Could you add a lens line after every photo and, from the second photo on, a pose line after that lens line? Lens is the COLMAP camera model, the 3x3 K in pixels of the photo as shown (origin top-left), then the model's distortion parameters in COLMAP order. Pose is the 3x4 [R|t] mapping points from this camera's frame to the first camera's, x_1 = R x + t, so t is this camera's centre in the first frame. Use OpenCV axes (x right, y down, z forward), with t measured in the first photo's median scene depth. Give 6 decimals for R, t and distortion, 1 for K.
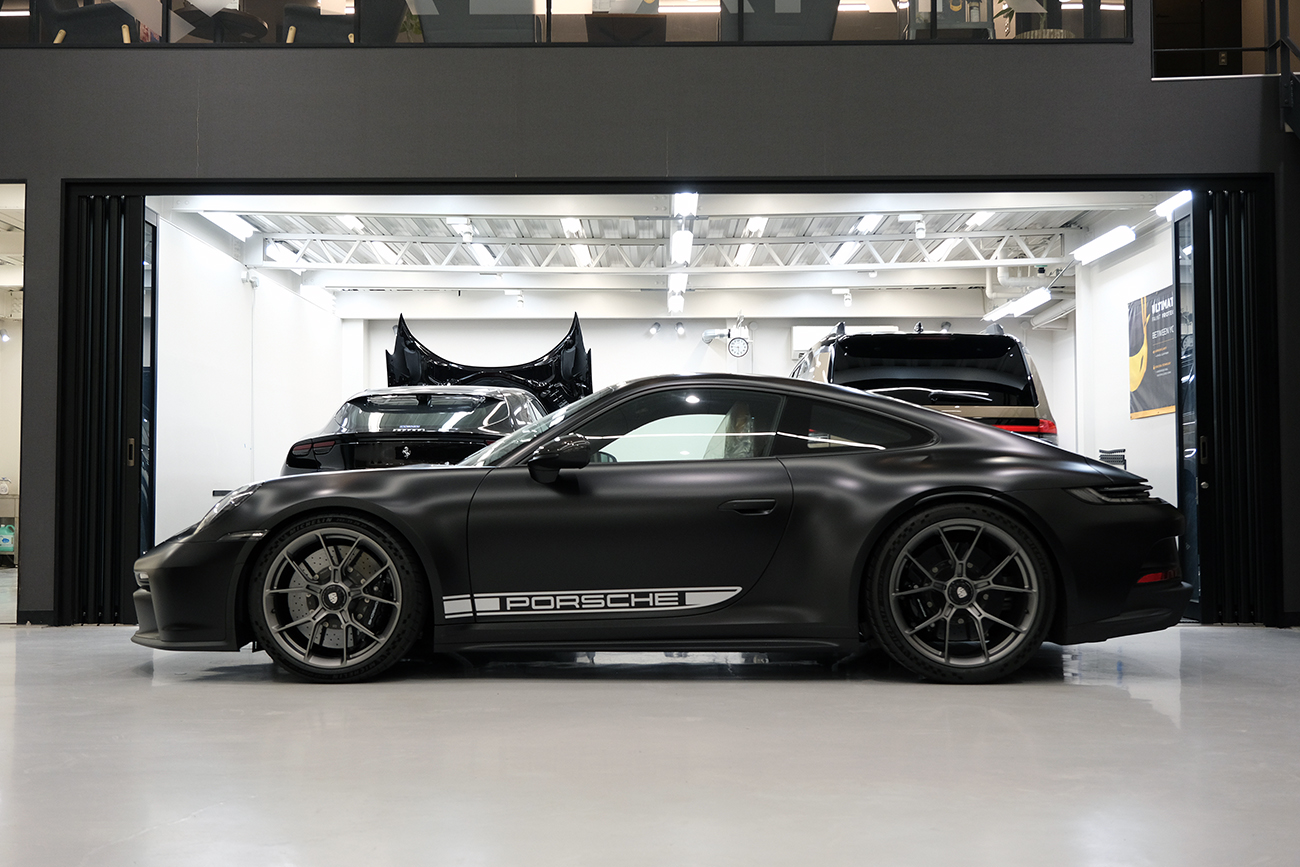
lens RADIAL K [[1354.6, 0, 650.0], [0, 1354.6, 433.5], [0, 0, 1]] dist [0.010646, 0.018526]
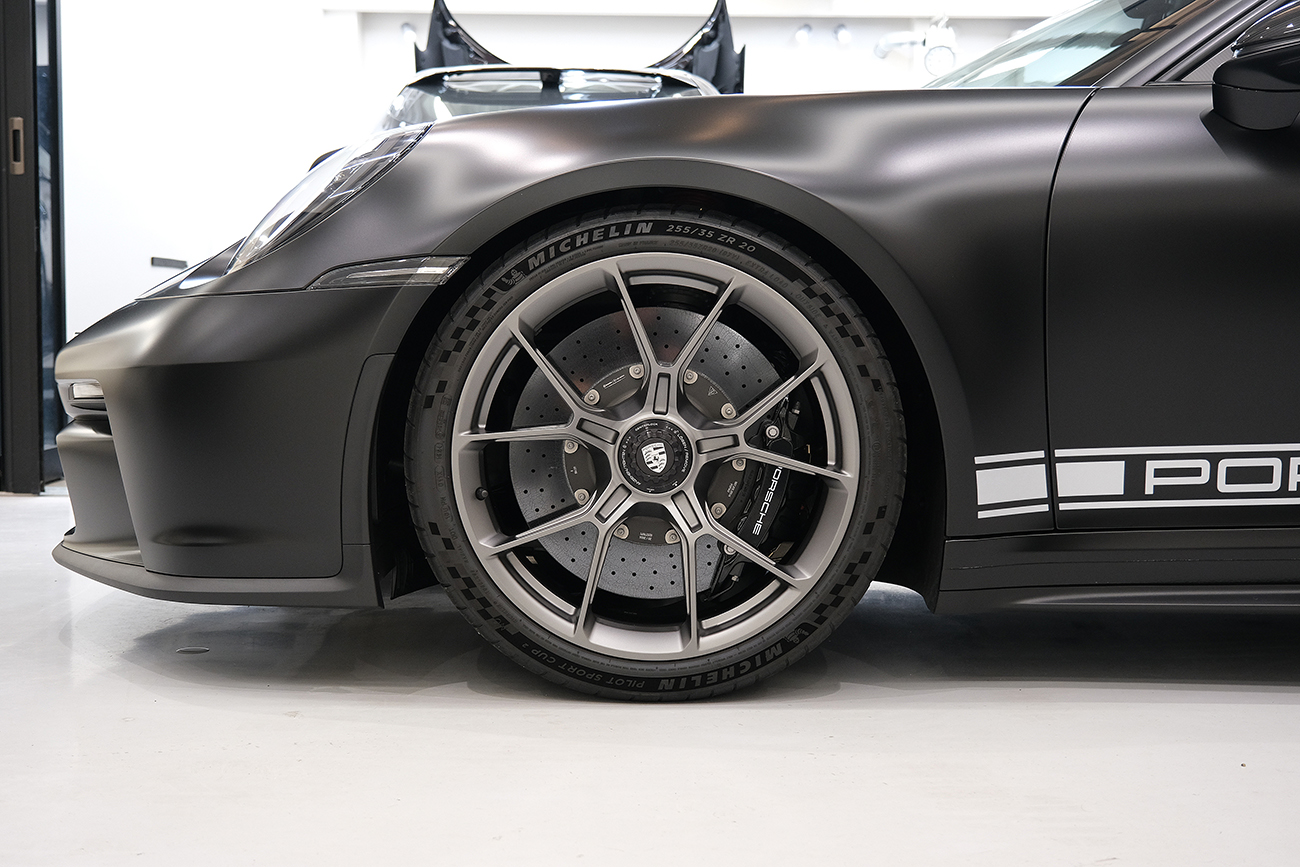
lens RADIAL K [[1535.3, 0, 650.0], [0, 1535.3, 433.5], [0, 0, 1]] dist [0.001015, -0.013917]
pose [[0.999244, 0.007482, 0.038150, -0.249256], [-0.011997, 0.992757, 0.119540, 0.068682], [-0.036979, -0.119907, 0.992096, 0.613839]]
